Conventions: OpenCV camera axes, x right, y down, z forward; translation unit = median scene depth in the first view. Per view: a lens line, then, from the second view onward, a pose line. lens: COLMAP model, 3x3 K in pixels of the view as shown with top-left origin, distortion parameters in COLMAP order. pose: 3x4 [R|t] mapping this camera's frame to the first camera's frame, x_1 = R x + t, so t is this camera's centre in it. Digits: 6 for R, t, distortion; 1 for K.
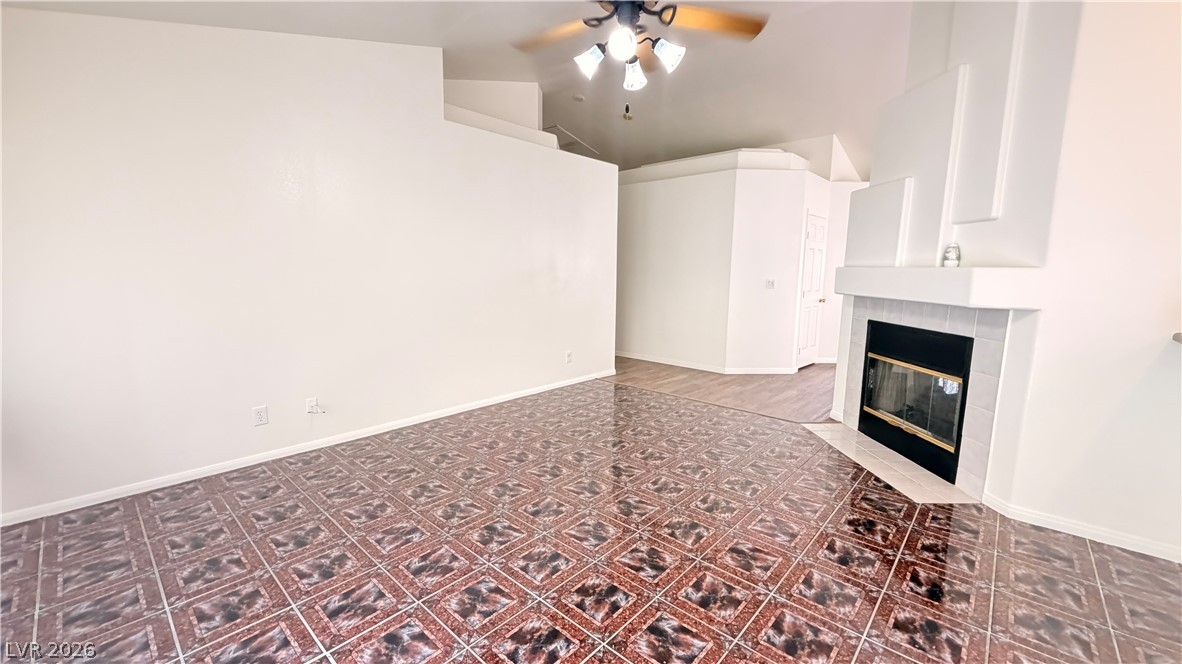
lens RADIAL K [[471.2, 0, 584.0], [0, 471.2, 337.8], [0, 0, 1]] dist [0.000165, -0.000083]
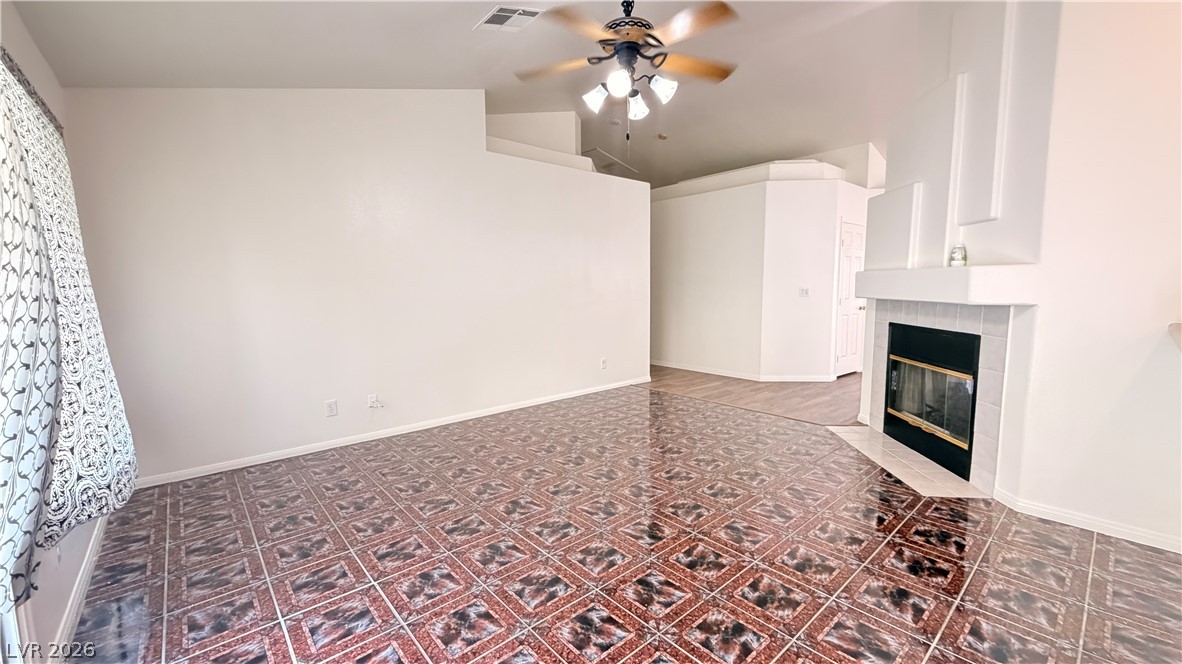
lens RADIAL K [[471.2, 0, 583.4], [0, 471.2, 339.0], [0, 0, 1]] dist [0.000165, -0.000083]
pose [[0.992891, -0.007619, -0.118783, 0.100870], [0.003587, 0.999411, -0.034117, 0.043557], [0.118973, 0.033449, 0.992334, -0.125068]]
